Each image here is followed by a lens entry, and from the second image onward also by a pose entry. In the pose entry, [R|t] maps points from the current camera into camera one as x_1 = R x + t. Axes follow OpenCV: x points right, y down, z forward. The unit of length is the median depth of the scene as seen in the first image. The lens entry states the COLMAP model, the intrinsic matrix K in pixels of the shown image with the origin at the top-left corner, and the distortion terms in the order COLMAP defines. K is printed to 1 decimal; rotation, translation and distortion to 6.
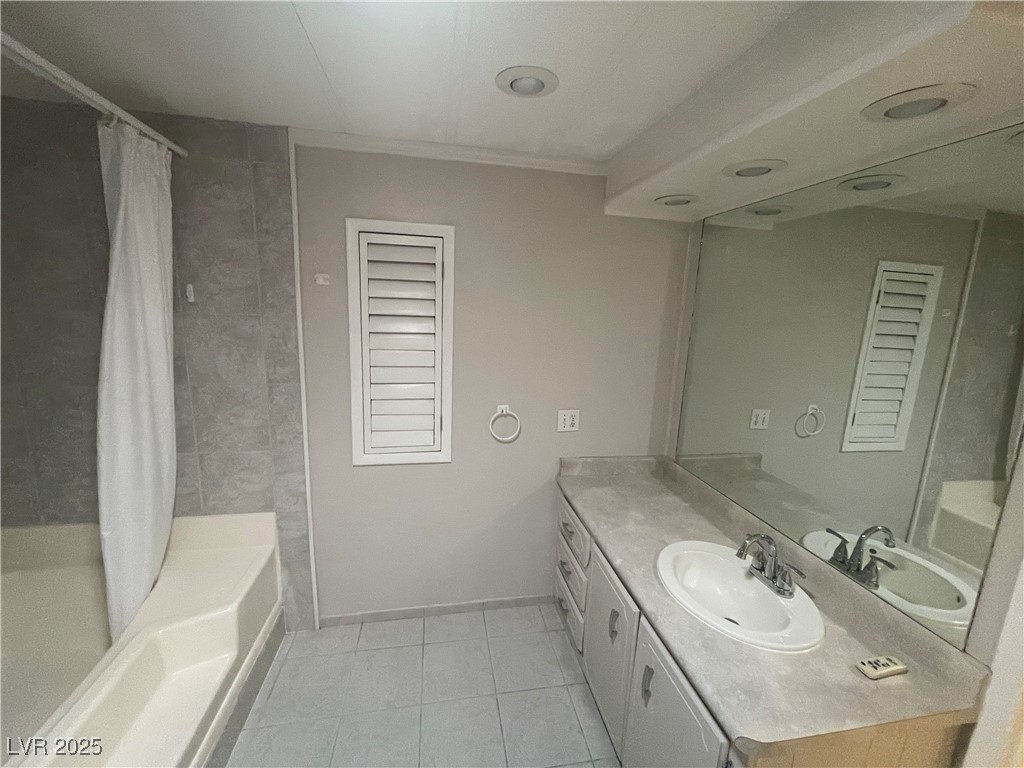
lens RADIAL K [[414.3, 0, 509.7], [0, 414.3, 381.3], [0, 0, 1]] dist [-0.000006, 0.000210]
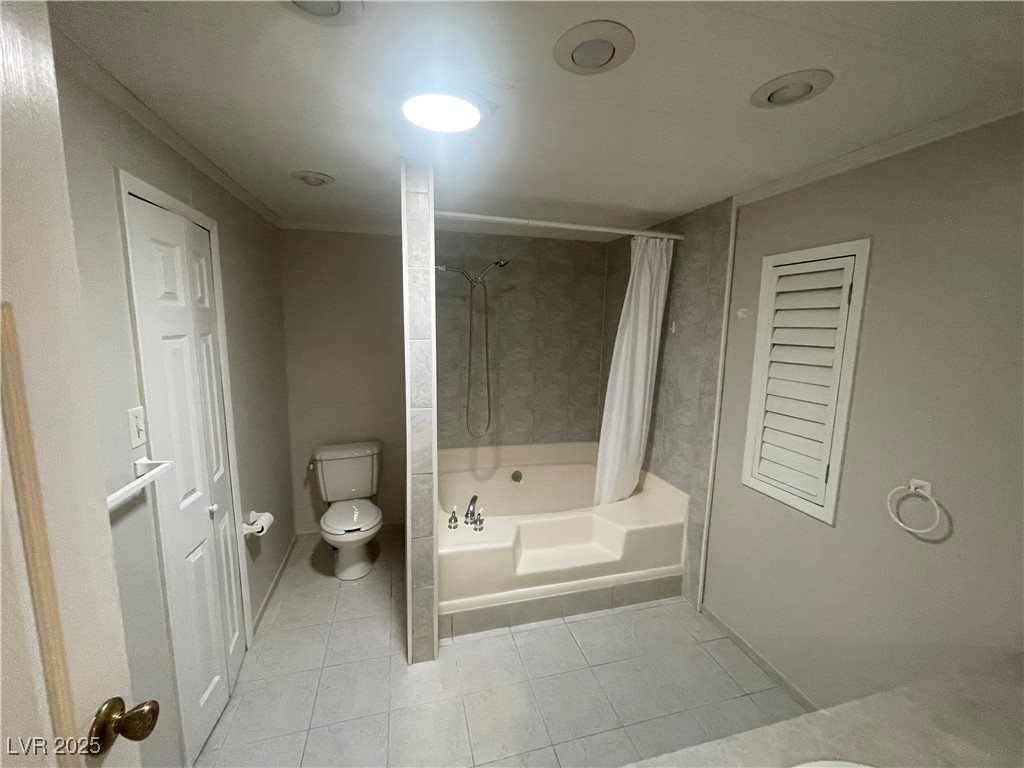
lens RADIAL K [[414.3, 0, 509.7], [0, 414.3, 381.3], [0, 0, 1]] dist [-0.000006, 0.000210]
pose [[0.084123, 0.101997, -0.991221, 0.640874], [-0.193381, 0.977506, 0.084174, -0.029980], [0.977511, 0.184602, 0.101955, 0.271703]]
